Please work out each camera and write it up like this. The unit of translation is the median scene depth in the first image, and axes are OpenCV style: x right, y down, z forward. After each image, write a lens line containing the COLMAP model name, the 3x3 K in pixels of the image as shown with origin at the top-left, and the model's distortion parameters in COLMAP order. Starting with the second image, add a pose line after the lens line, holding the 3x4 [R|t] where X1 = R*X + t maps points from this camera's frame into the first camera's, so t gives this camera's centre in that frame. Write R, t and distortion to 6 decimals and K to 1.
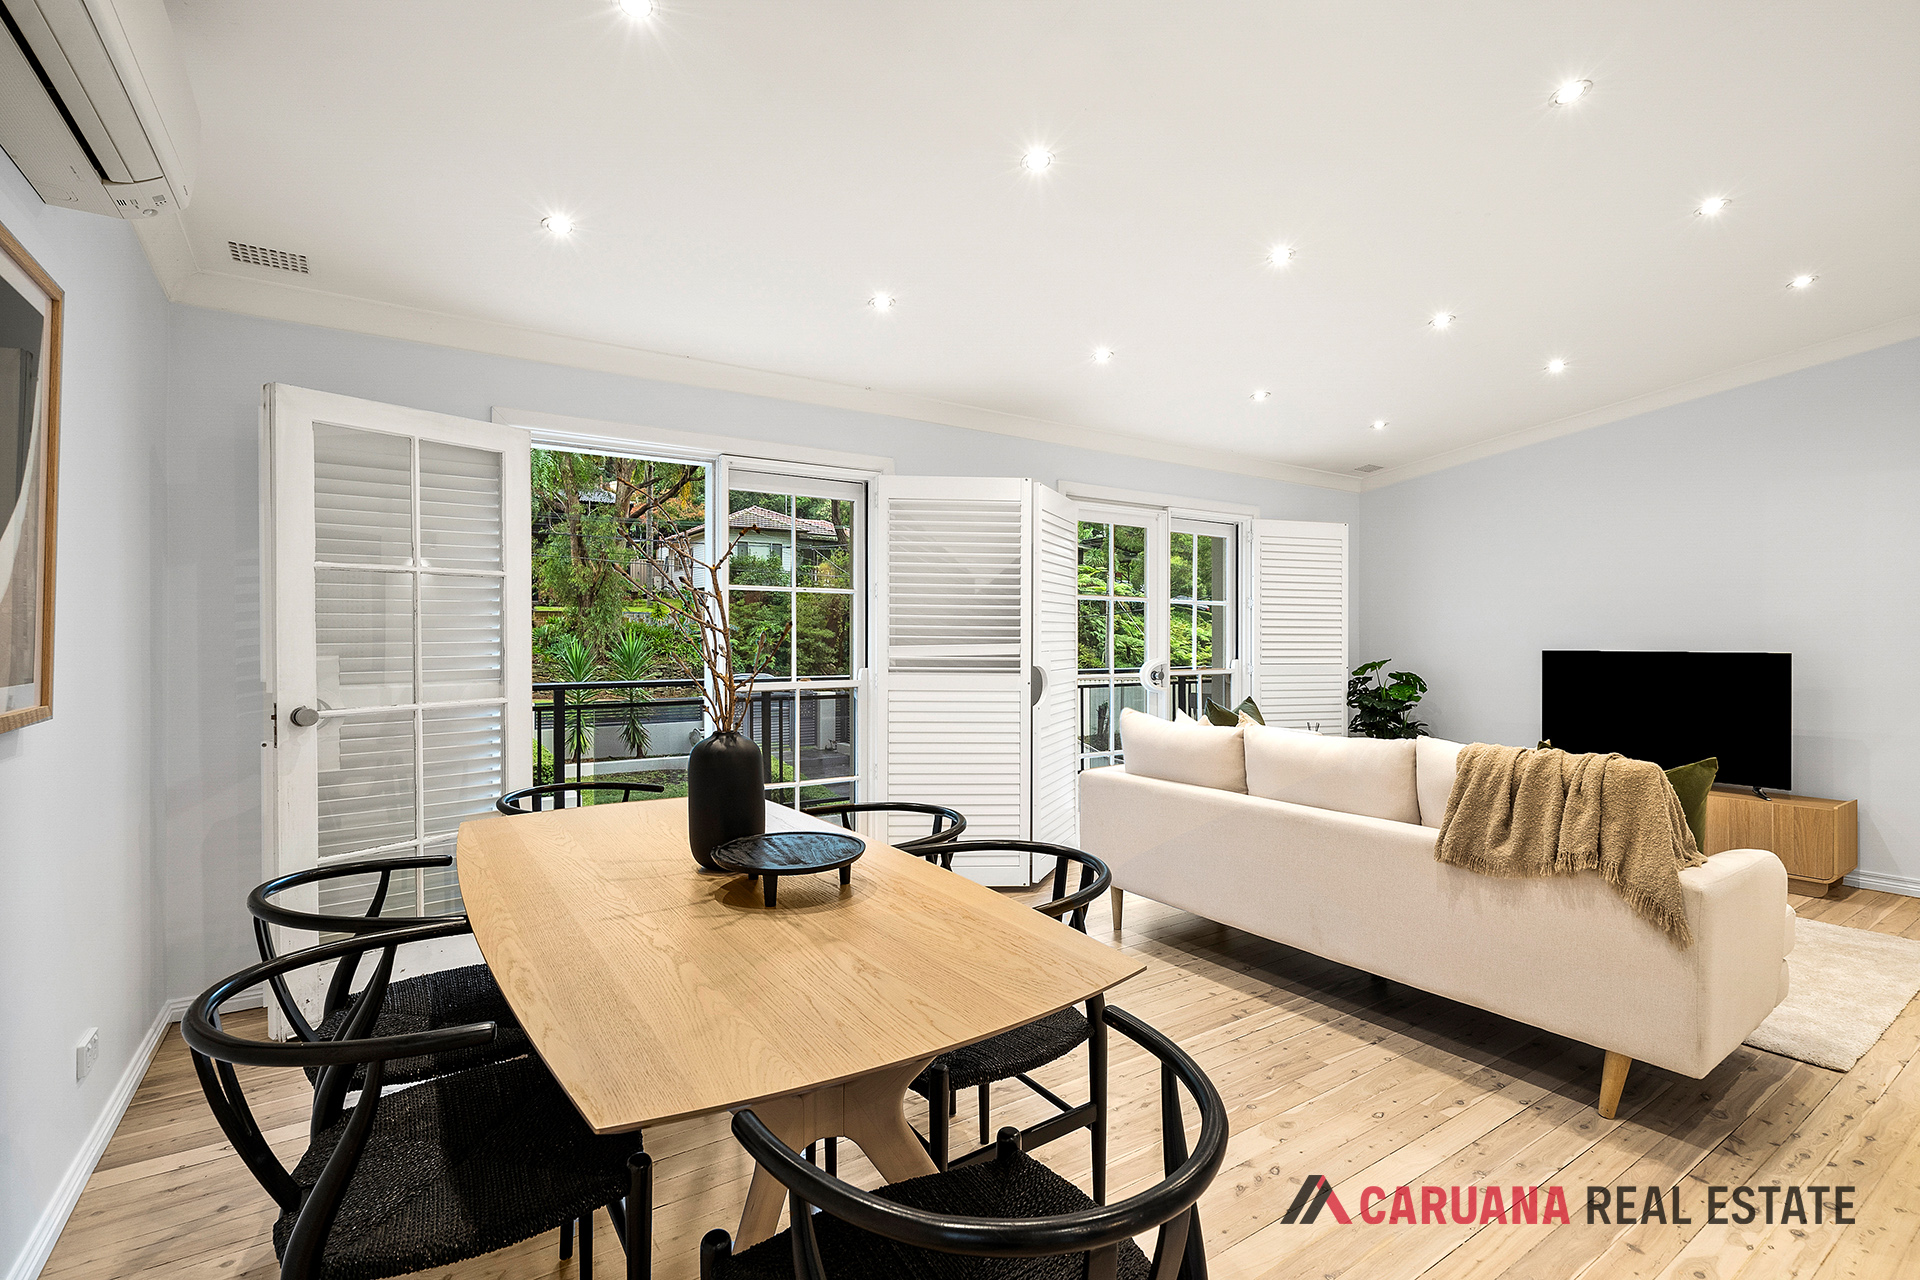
lens RADIAL K [[869.3, 0, 958.9], [0, 869.3, 639.9], [0, 0, 1]] dist [-0.002023, -0.001164]
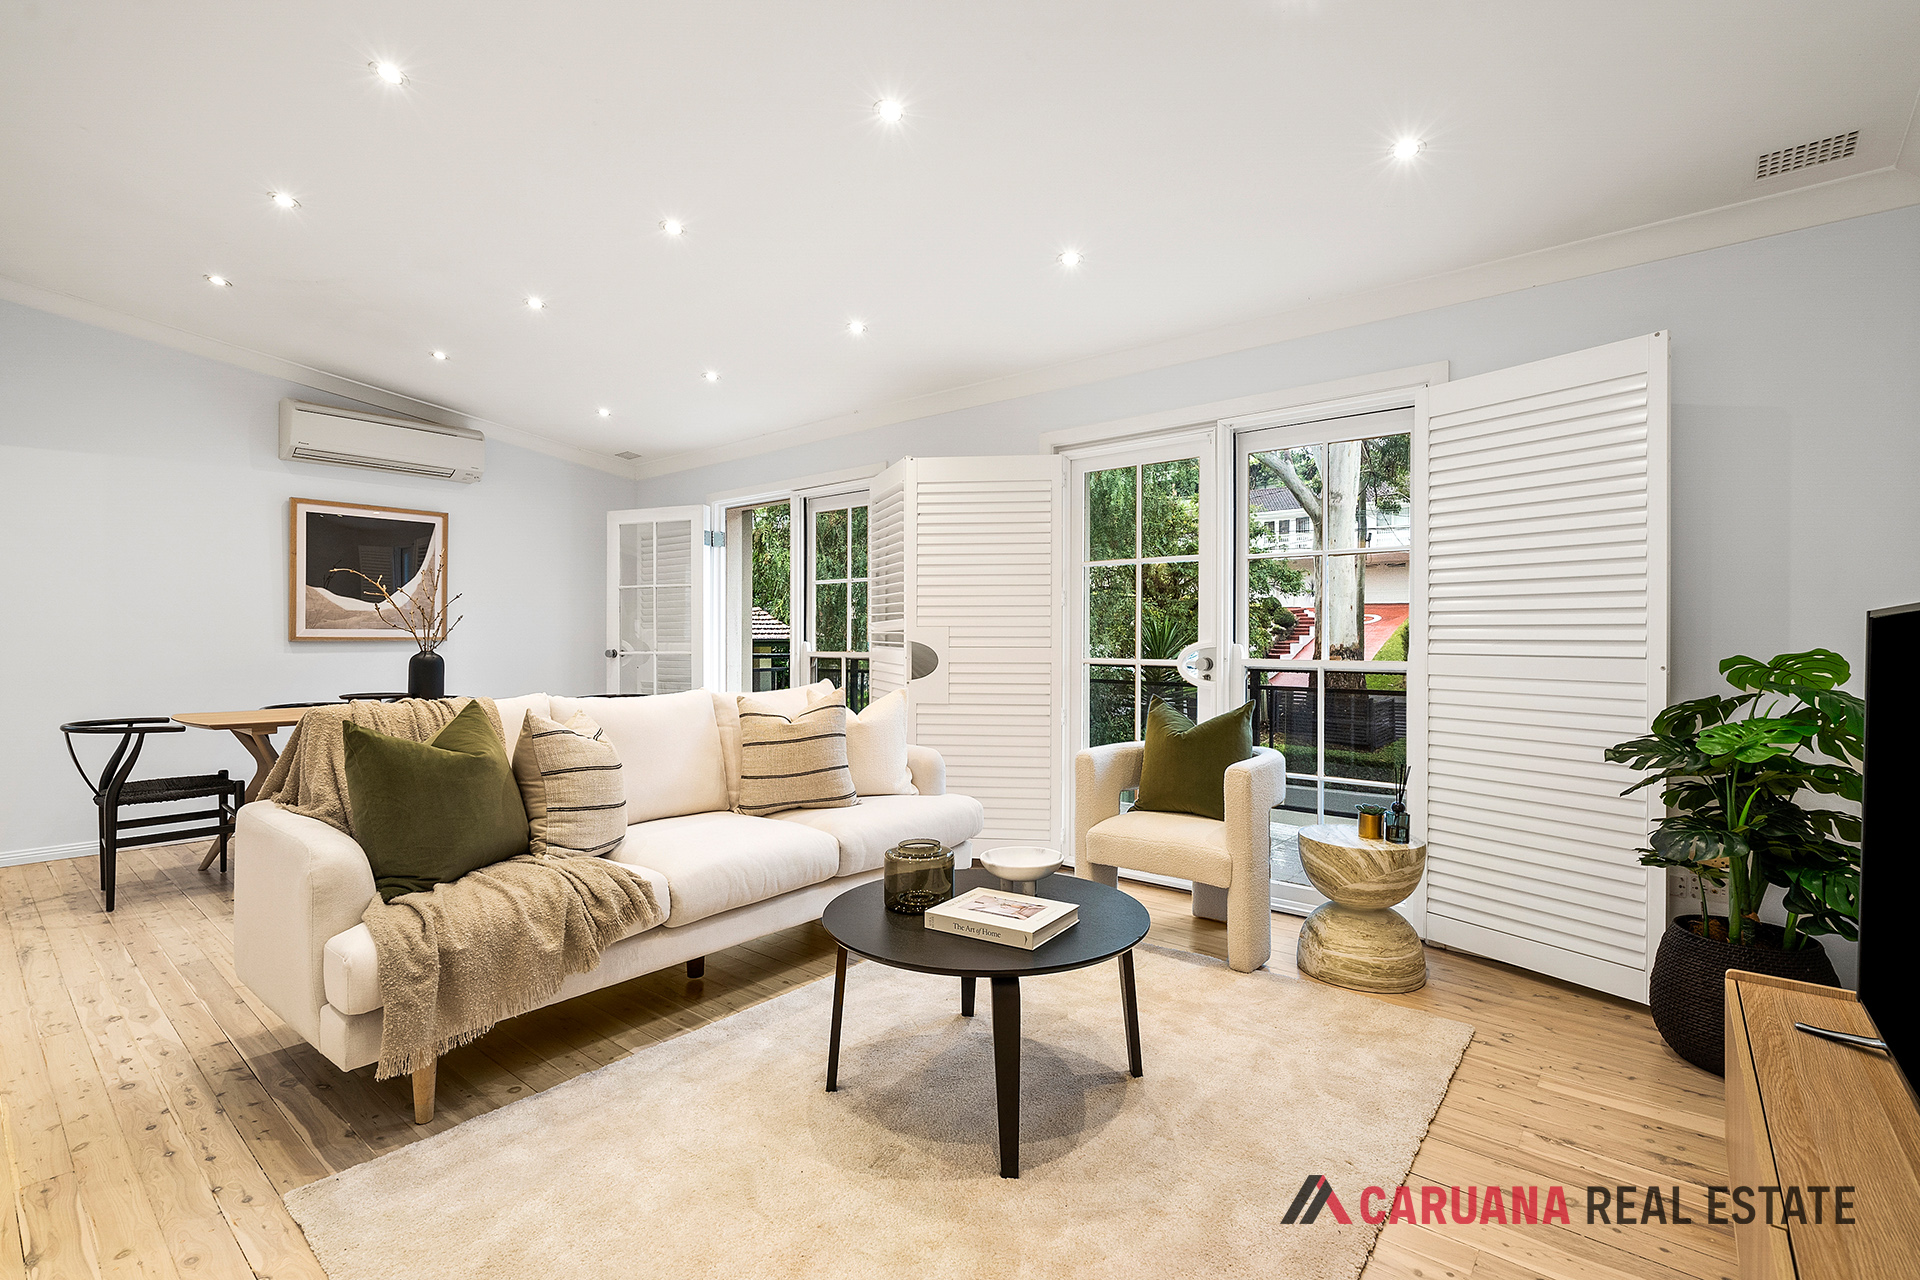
lens RADIAL K [[869.3, 0, 963.5], [0, 869.3, 638.0], [0, 0, 1]] dist [-0.002023, -0.001164]
pose [[0.280656, 0.005164, -0.959795, 1.717701], [-0.000521, 0.999986, 0.005228, 0.035212], [0.959808, -0.000967, 0.280654, 1.235510]]
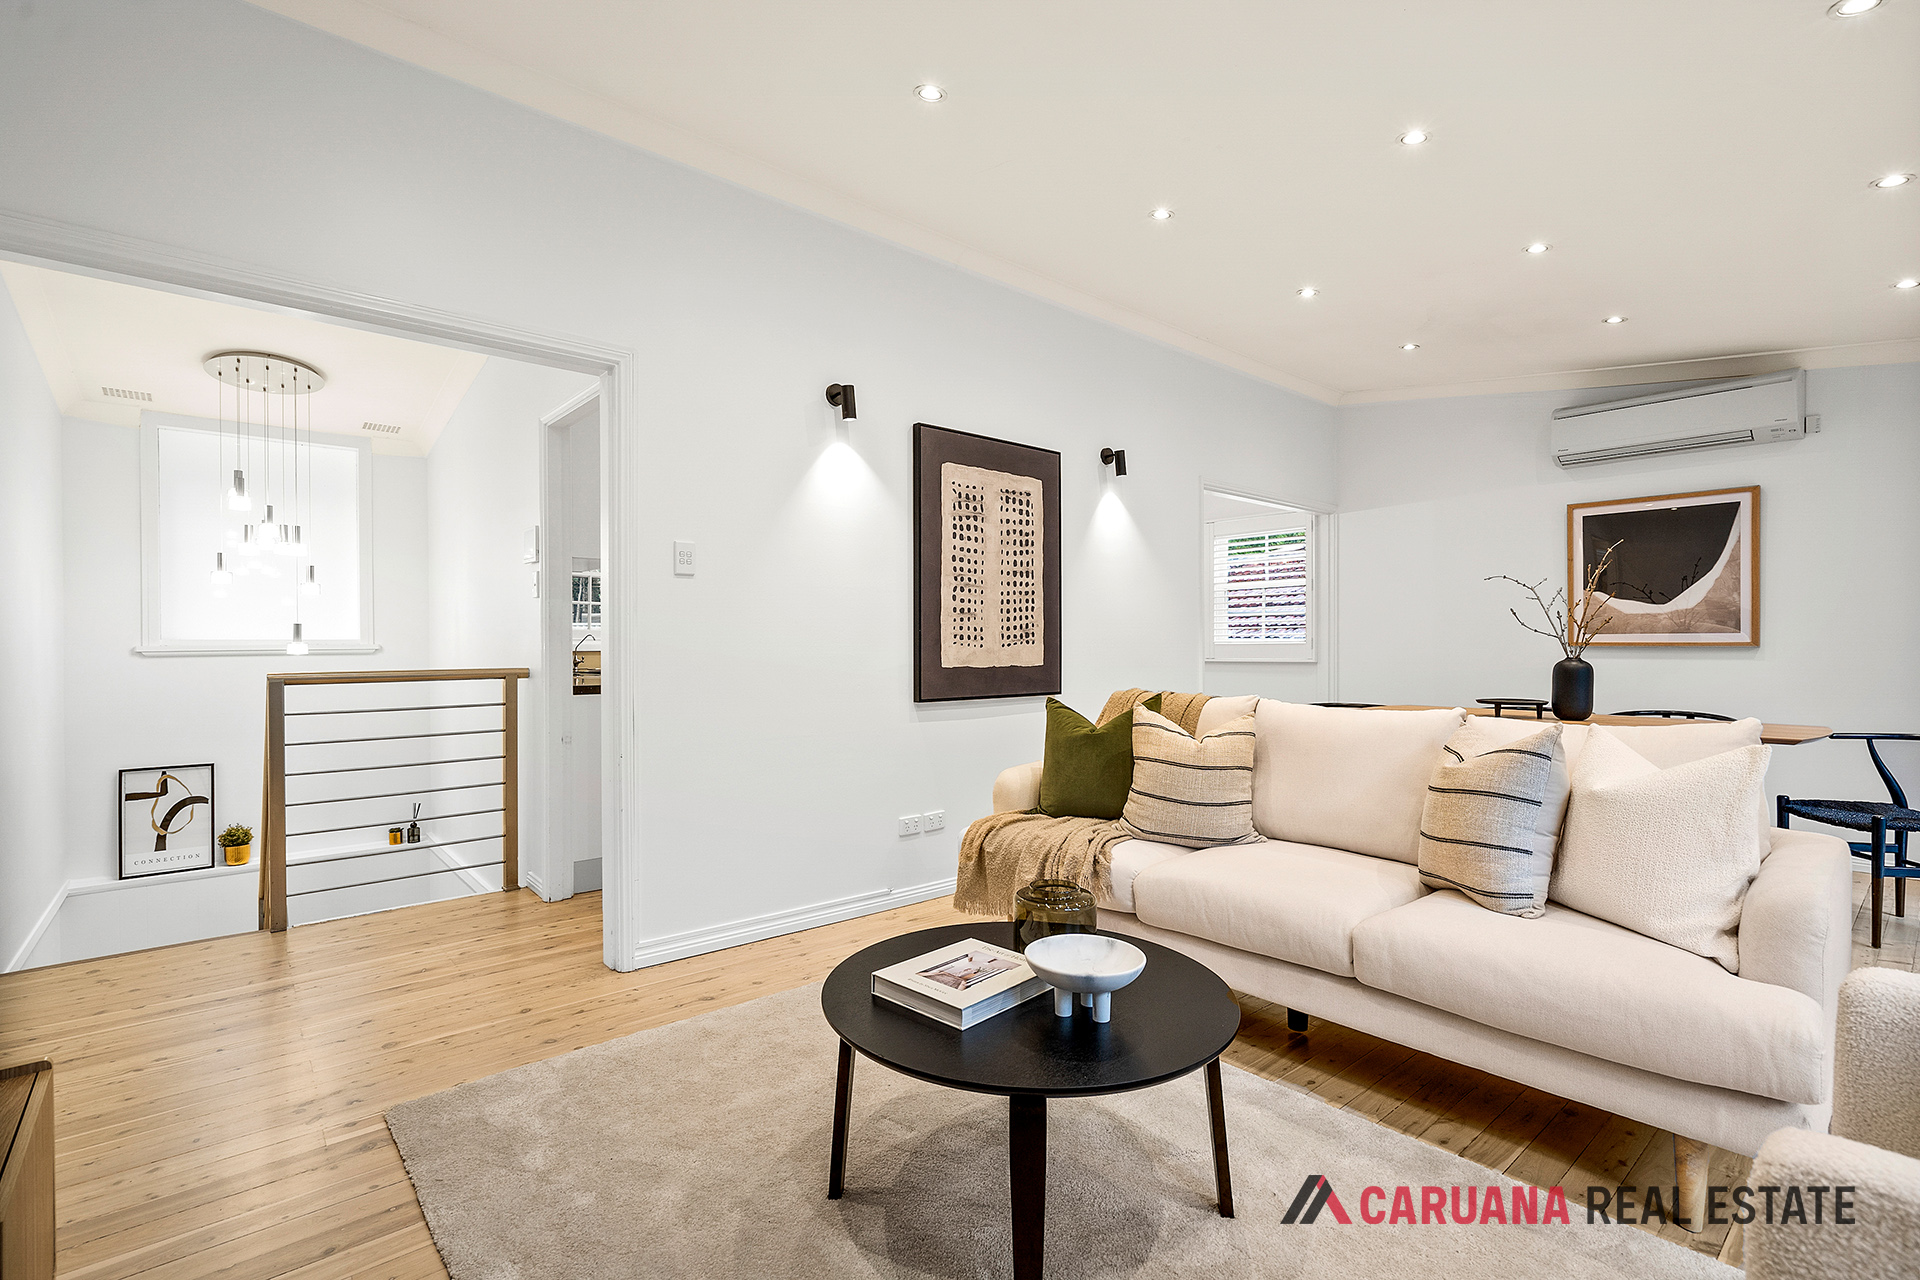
lens RADIAL K [[869.3, 0, 941.8], [0, 869.3, 644.9], [0, 0, 1]] dist [-0.002023, -0.001164]
pose [[-0.994100, 0.000510, -0.108464, 1.073013], [0.000525, 1.000000, -0.000111, 0.047557], [0.108464, -0.000167, -0.994100, 2.101098]]
